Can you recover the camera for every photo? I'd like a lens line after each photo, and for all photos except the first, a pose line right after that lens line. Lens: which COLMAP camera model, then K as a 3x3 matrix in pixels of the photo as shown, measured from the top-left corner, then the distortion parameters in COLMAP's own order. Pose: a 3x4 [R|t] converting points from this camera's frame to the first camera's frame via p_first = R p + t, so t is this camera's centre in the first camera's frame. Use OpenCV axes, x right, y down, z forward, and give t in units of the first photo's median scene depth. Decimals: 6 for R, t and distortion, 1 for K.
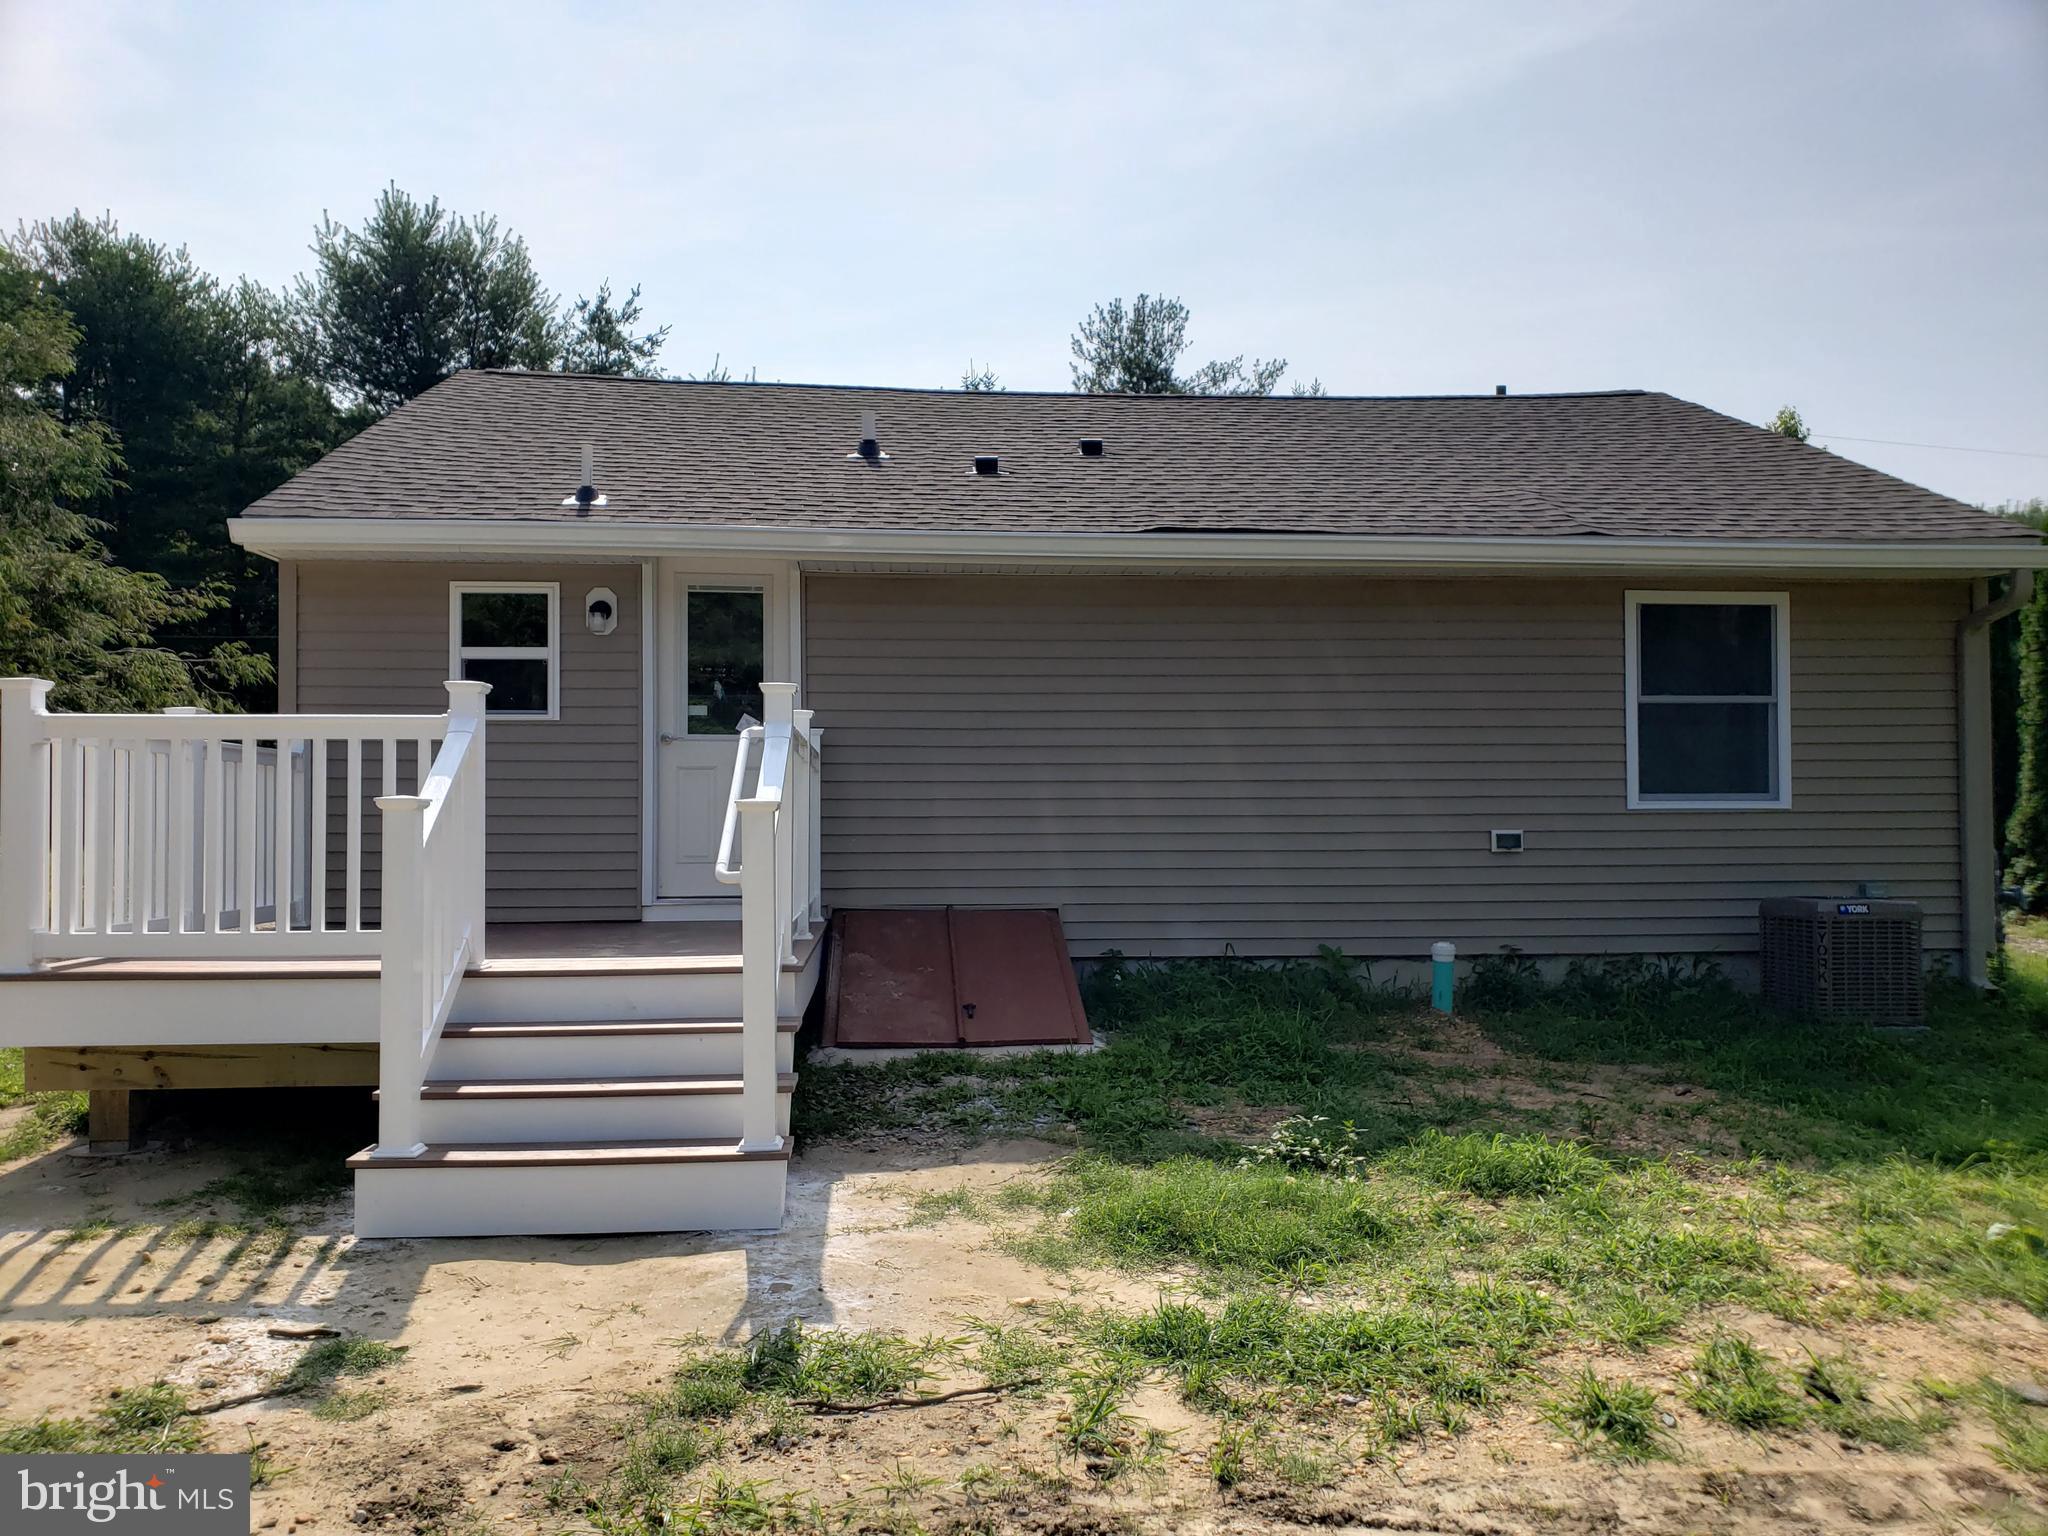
lens RADIAL K [[1587.7, 0, 1024.0], [0, 1587.7, 768.0], [0, 0, 1]] dist [0.005746, 0.003476]
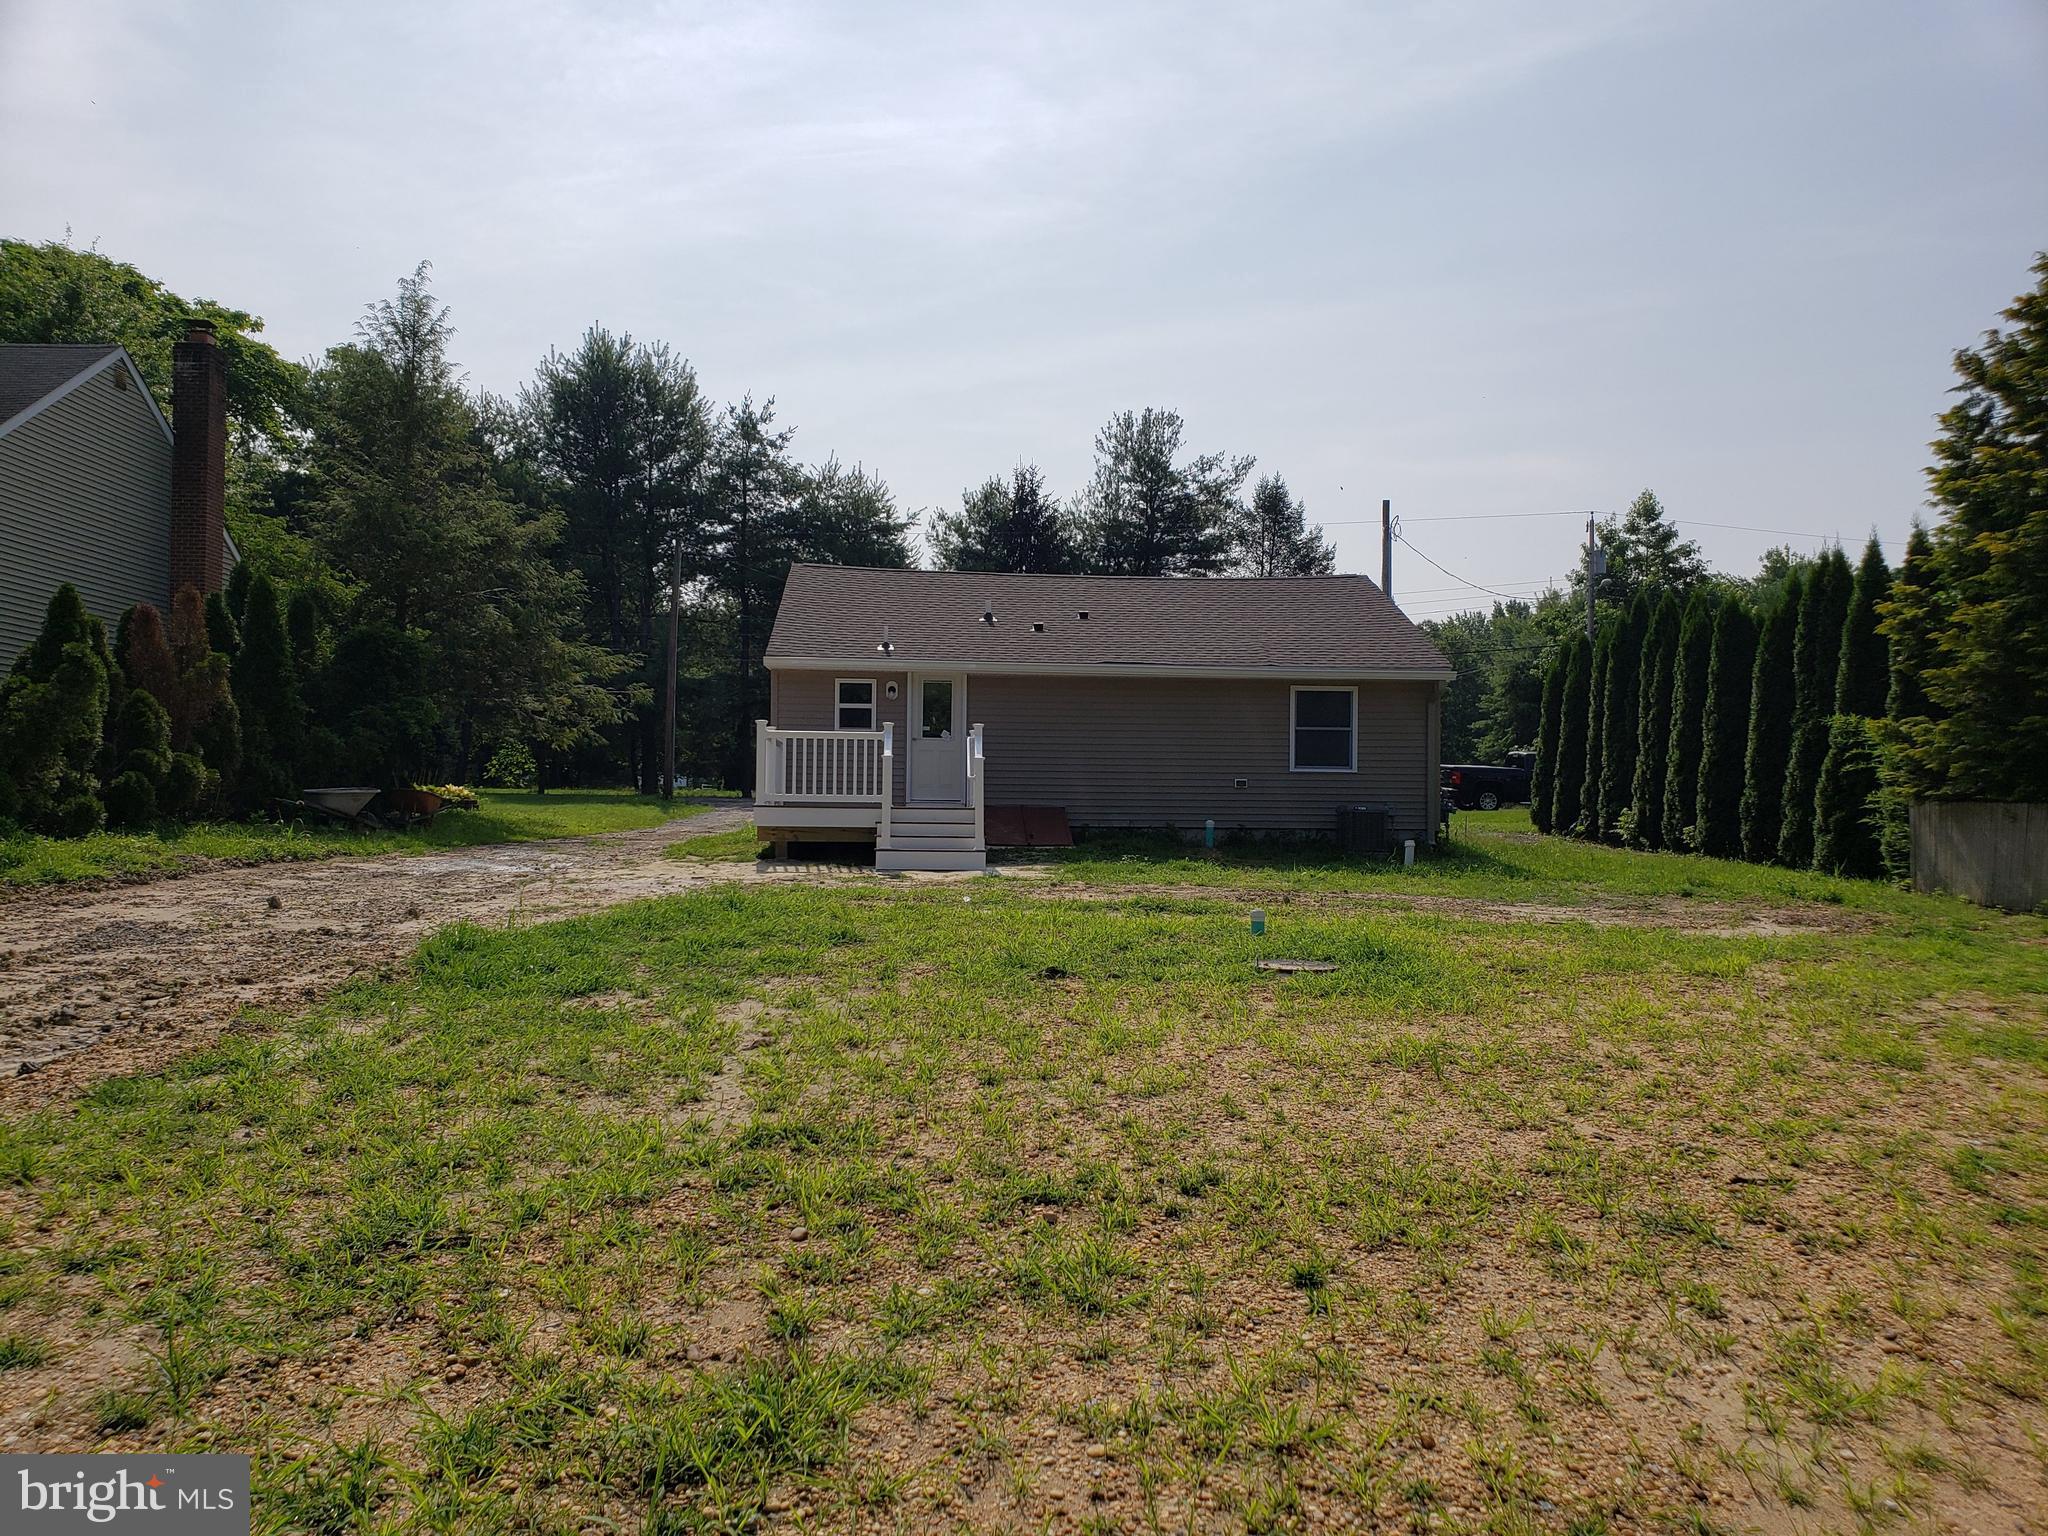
lens RADIAL K [[1587.7, 0, 1024.0], [0, 1587.7, 768.0], [0, 0, 1]] dist [0.005746, 0.003476]
pose [[0.999684, 0.013500, -0.021192, 0.001982], [-0.013441, 0.999905, 0.002946, 0.004028], [0.021229, -0.002660, 0.999771, -0.343666]]
